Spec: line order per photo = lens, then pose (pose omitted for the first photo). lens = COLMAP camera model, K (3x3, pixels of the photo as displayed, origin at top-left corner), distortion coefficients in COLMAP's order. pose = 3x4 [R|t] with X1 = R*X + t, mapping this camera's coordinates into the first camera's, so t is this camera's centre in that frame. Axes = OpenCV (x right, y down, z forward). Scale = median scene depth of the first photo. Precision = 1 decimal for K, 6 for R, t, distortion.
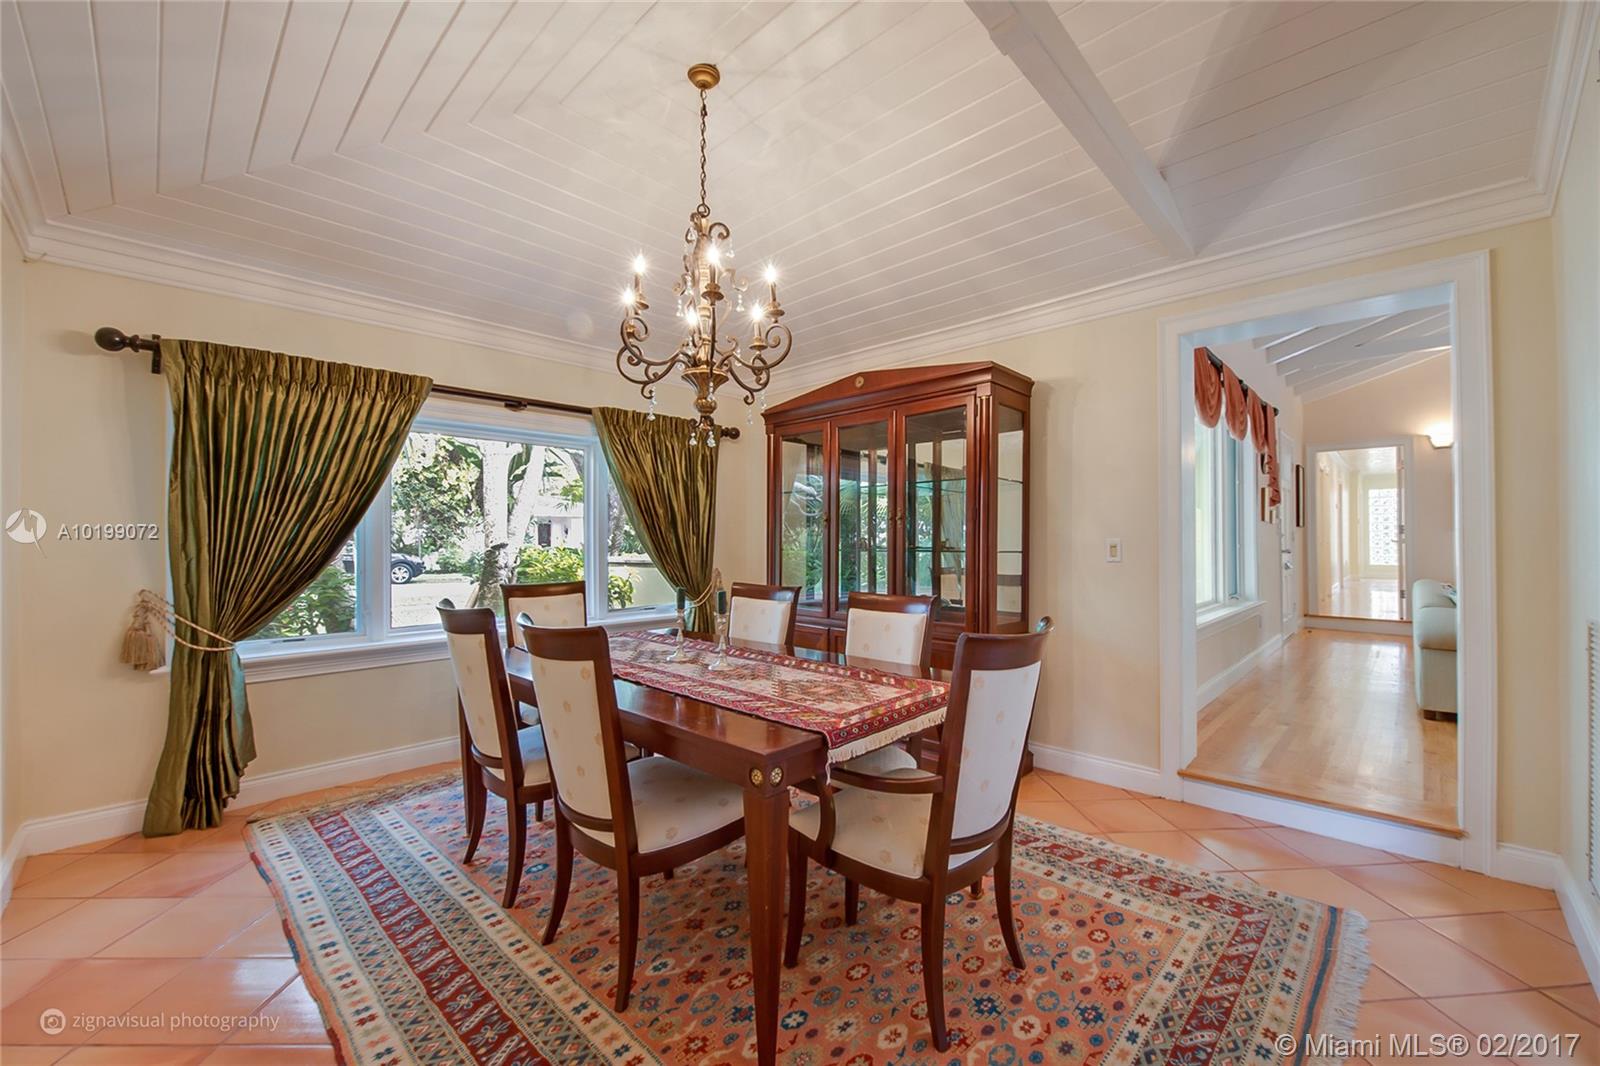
lens RADIAL K [[632.0, 0, 797.7], [0, 632.0, 535.0], [0, 0, 1]] dist [-0.003011, -0.000194]
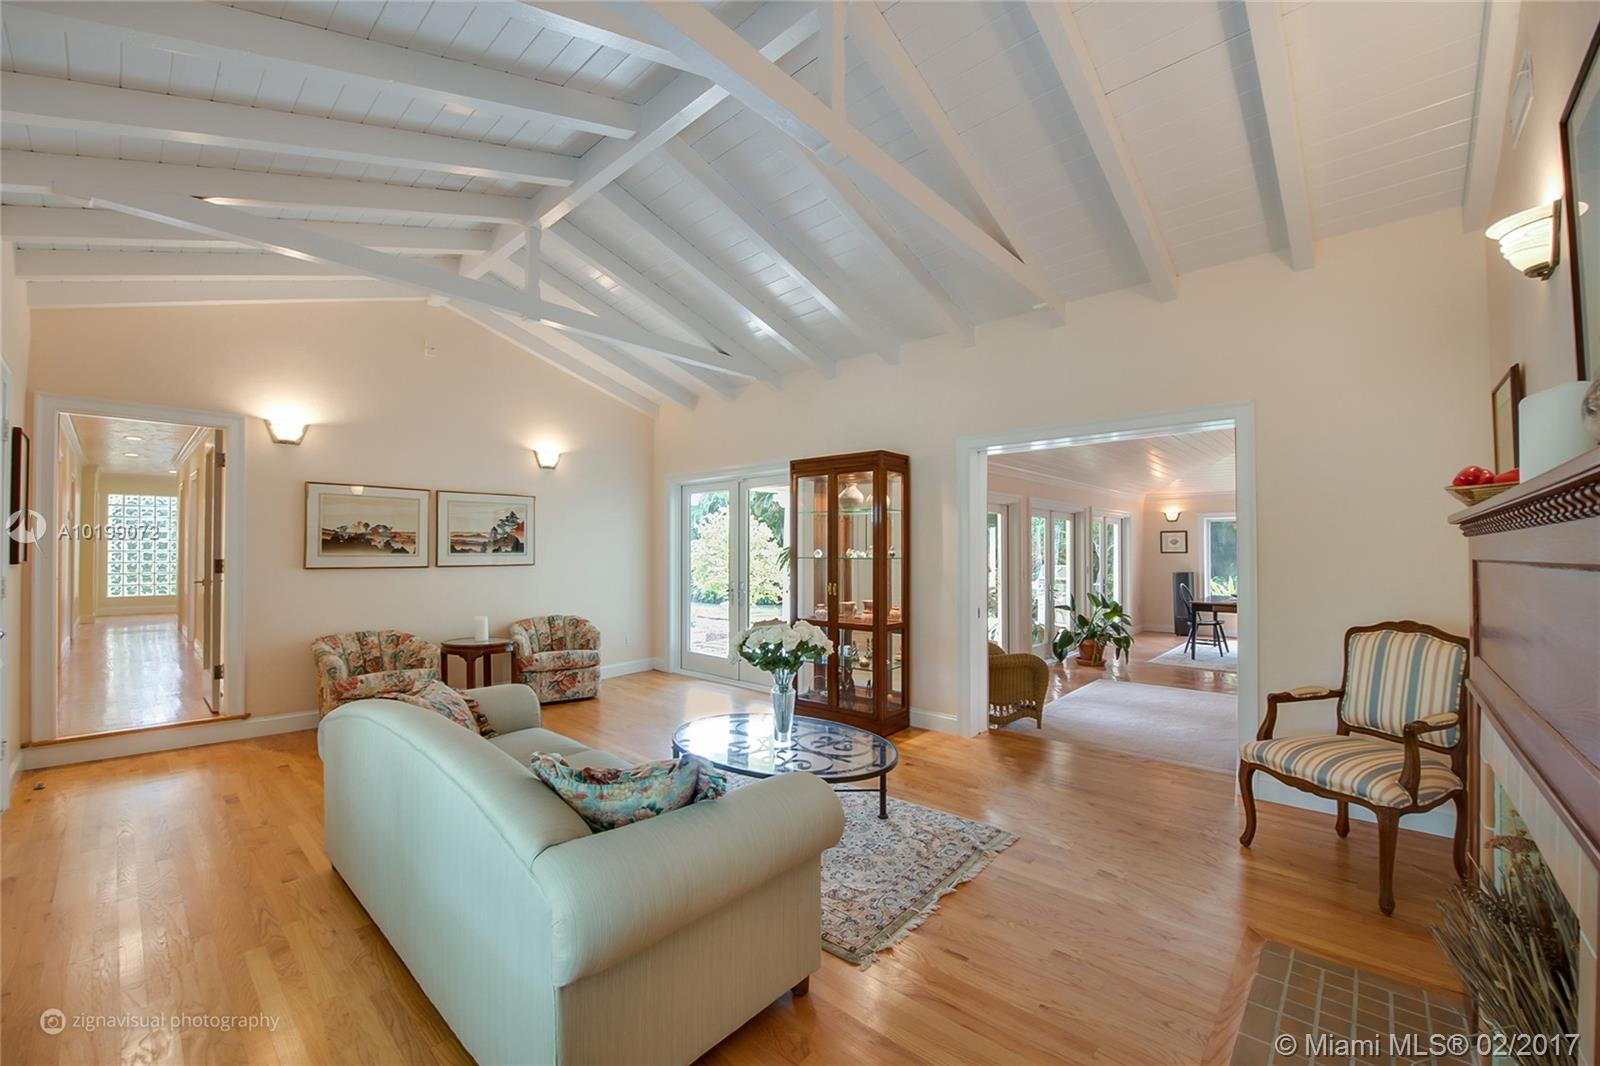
lens RADIAL K [[632.0, 0, 801.2], [0, 632.0, 538.6], [0, 0, 1]] dist [-0.003011, -0.000194]
pose [[-0.027973, 0.009186, 0.999566, 0.175521], [-0.001494, 0.999956, -0.009231, -0.016170], [-0.999608, -0.001751, -0.027958, 0.241477]]
